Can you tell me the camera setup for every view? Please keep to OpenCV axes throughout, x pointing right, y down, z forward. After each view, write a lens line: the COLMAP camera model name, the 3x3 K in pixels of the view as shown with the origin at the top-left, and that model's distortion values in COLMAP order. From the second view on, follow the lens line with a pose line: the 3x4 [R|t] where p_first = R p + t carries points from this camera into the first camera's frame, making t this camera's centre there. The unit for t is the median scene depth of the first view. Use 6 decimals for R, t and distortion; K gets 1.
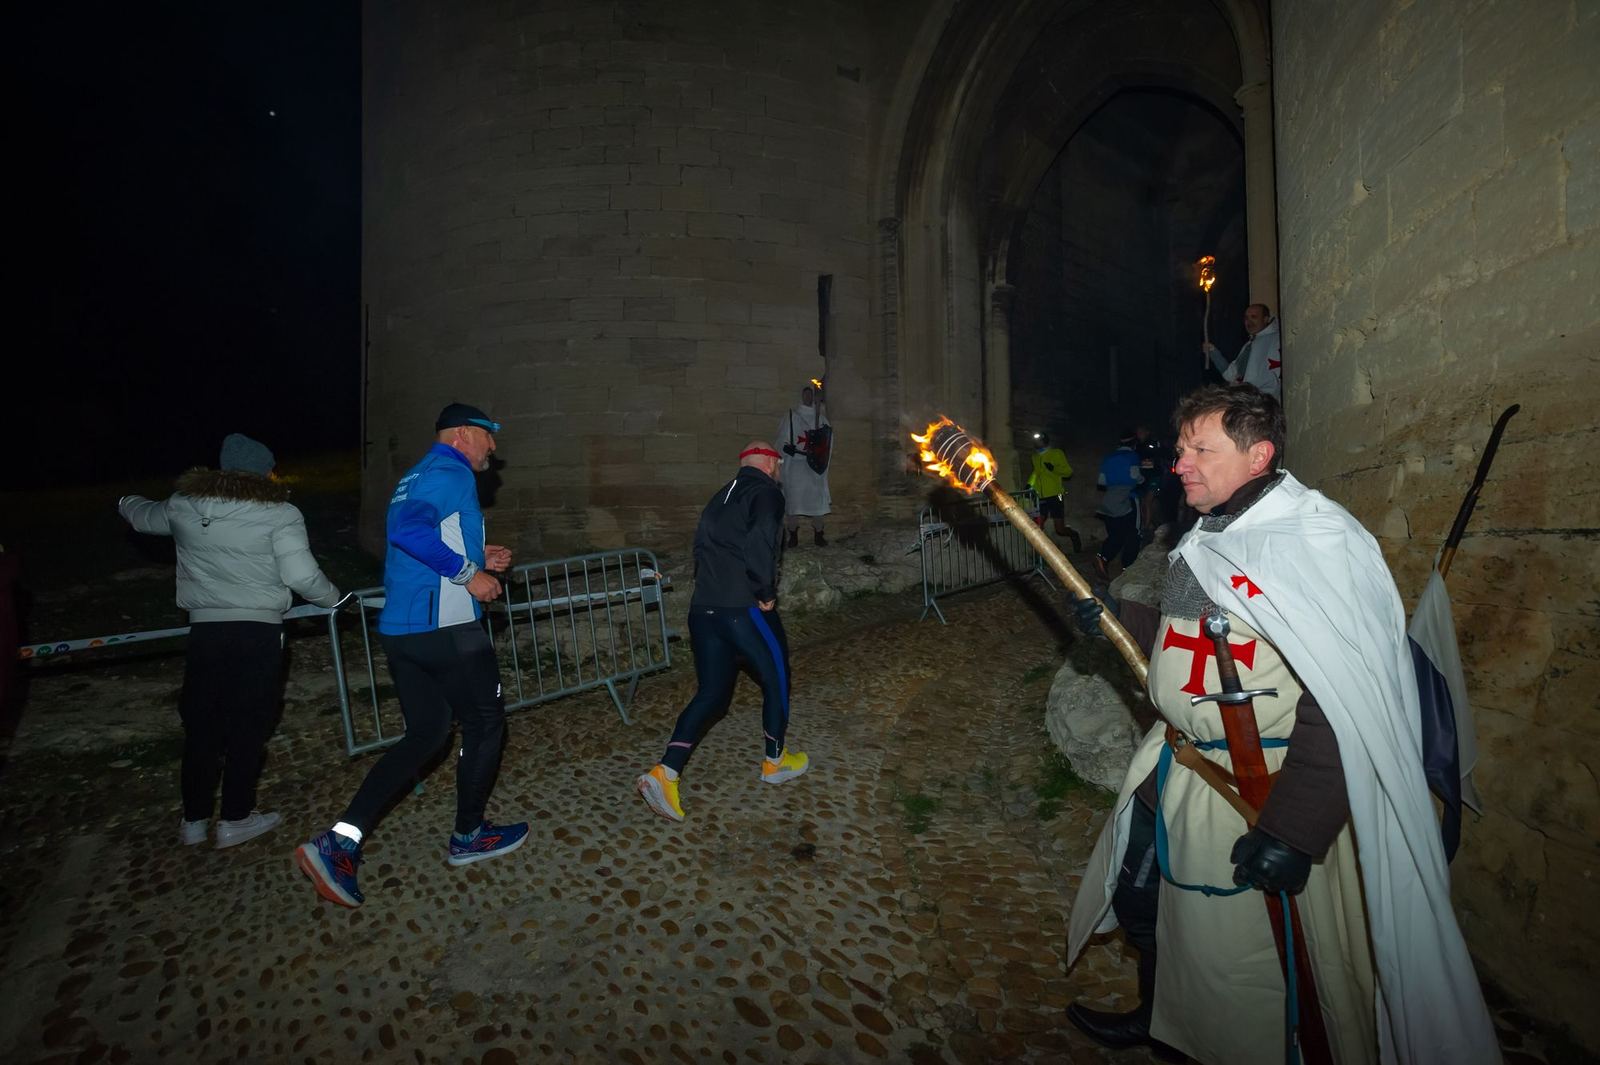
lens RADIAL K [[779.0, 0, 801.6], [0, 779.0, 558.5], [0, 0, 1]] dist [-0.047504, 0.026258]
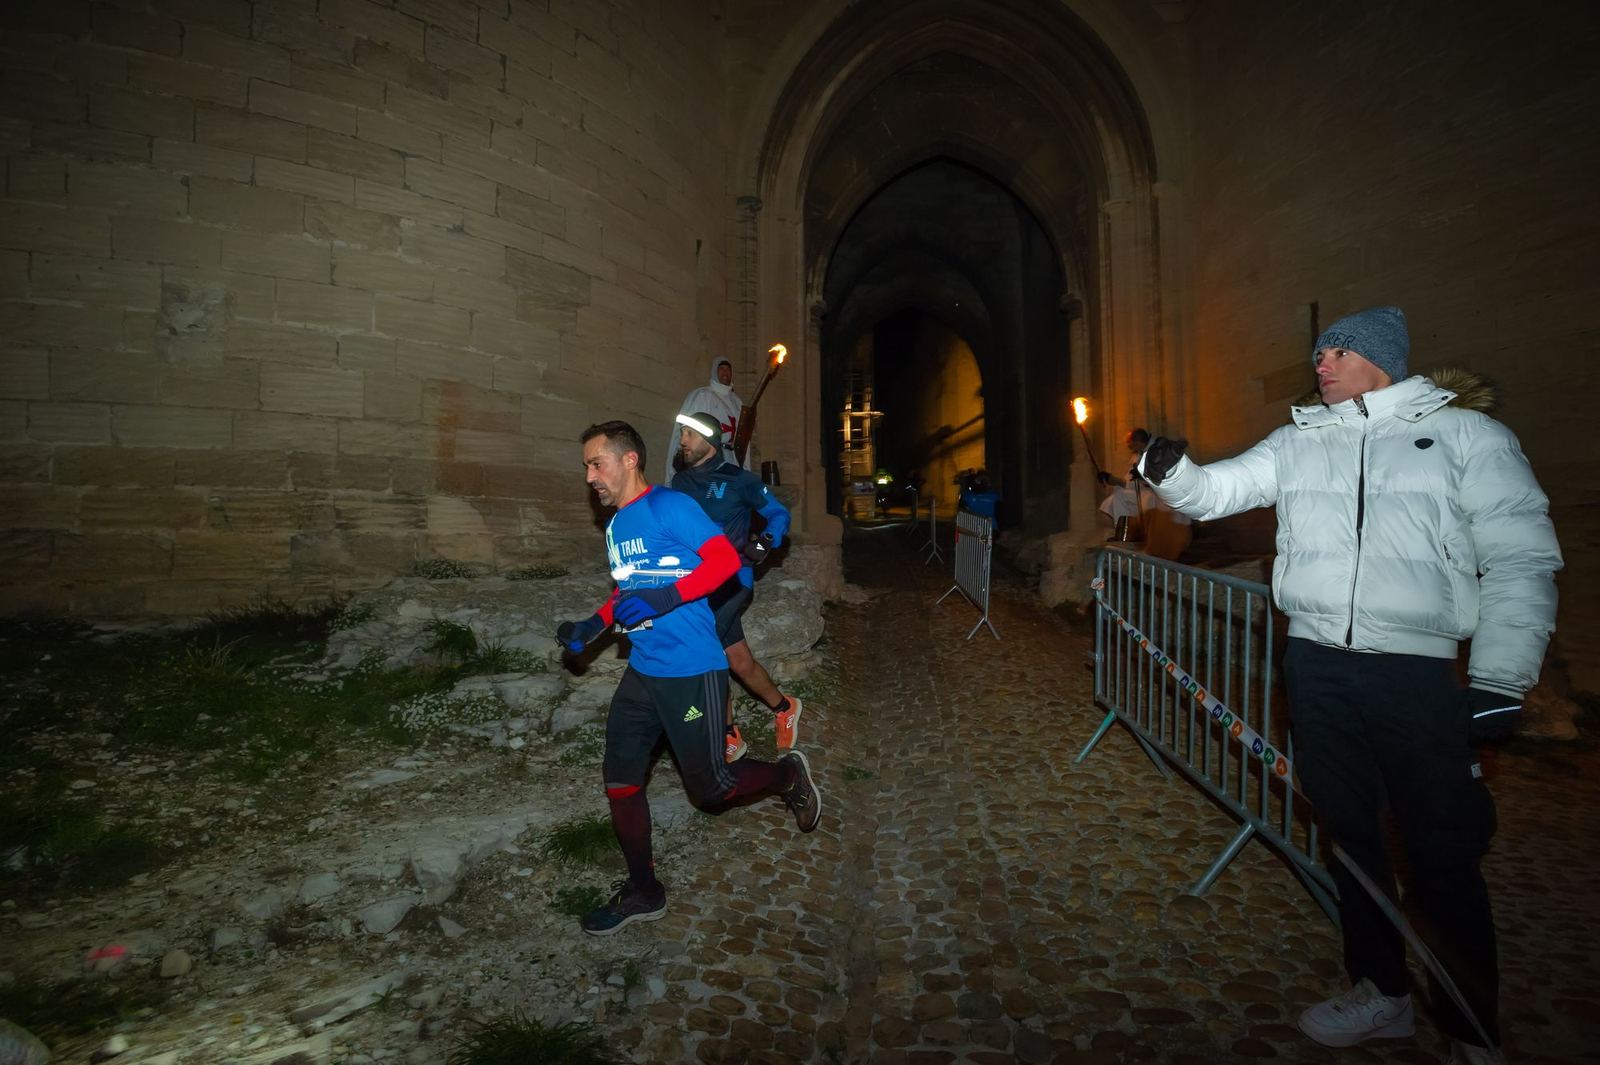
lens RADIAL K [[779.0, 0, 801.6], [0, 779.0, 558.5], [0, 0, 1]] dist [-0.047504, 0.026258]
pose [[0.709125, 0.015064, 0.704922, -0.500503], [0.004492, 0.999655, -0.025882, 0.003075], [-0.705069, 0.021520, 0.708813, 0.352950]]
